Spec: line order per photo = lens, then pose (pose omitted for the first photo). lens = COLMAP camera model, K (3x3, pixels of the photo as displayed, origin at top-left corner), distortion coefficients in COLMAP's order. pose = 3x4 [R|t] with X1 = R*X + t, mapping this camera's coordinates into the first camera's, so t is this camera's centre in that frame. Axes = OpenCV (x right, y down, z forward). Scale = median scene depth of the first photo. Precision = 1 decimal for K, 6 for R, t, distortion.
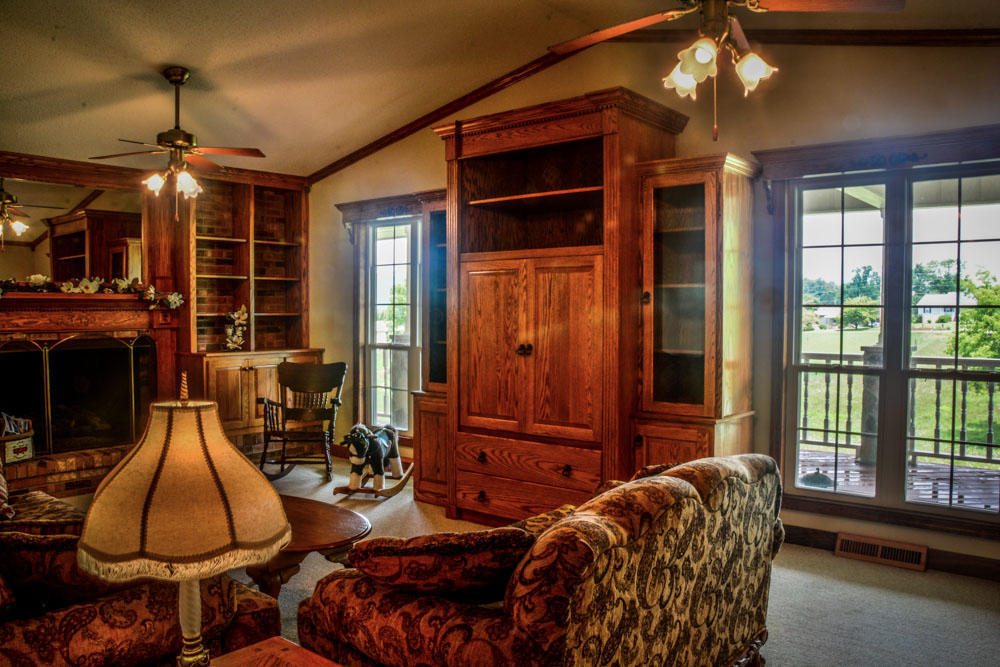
lens RADIAL K [[758.4, 0, 500.0], [0, 758.4, 333.5], [0, 0, 1]] dist [-0.092163, 0.007894]
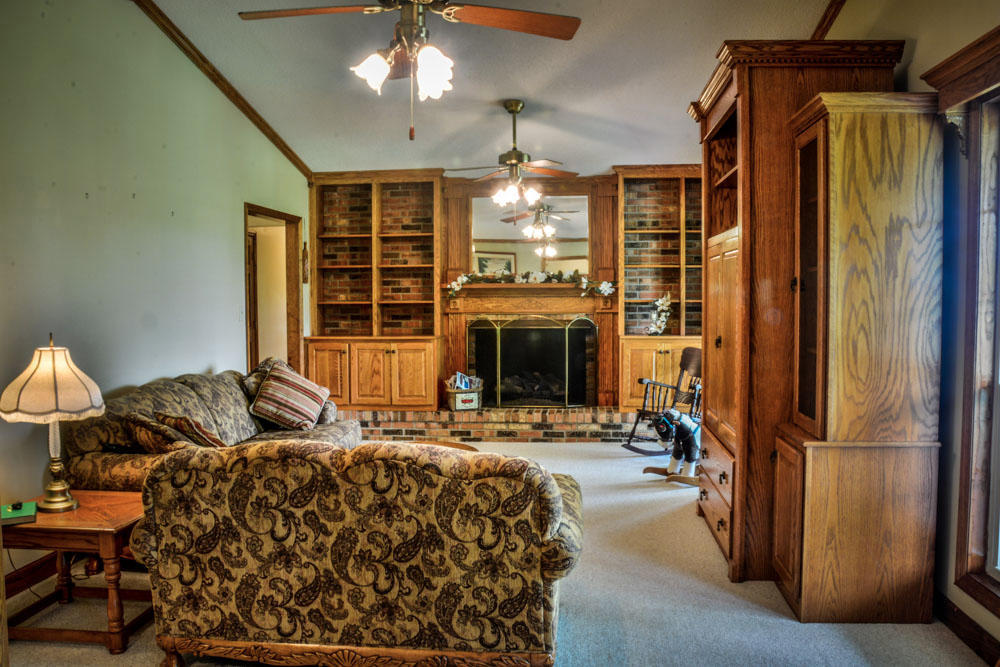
lens RADIAL K [[786.2, 0, 500.0], [0, 786.2, 333.5], [0, 0, 1]] dist [-0.164612, 0.107783]
pose [[0.580111, 0.037186, -0.813688, 0.588540], [-0.021387, 0.999308, 0.030421, -0.010798], [0.814257, -0.000246, 0.580505, 0.222650]]
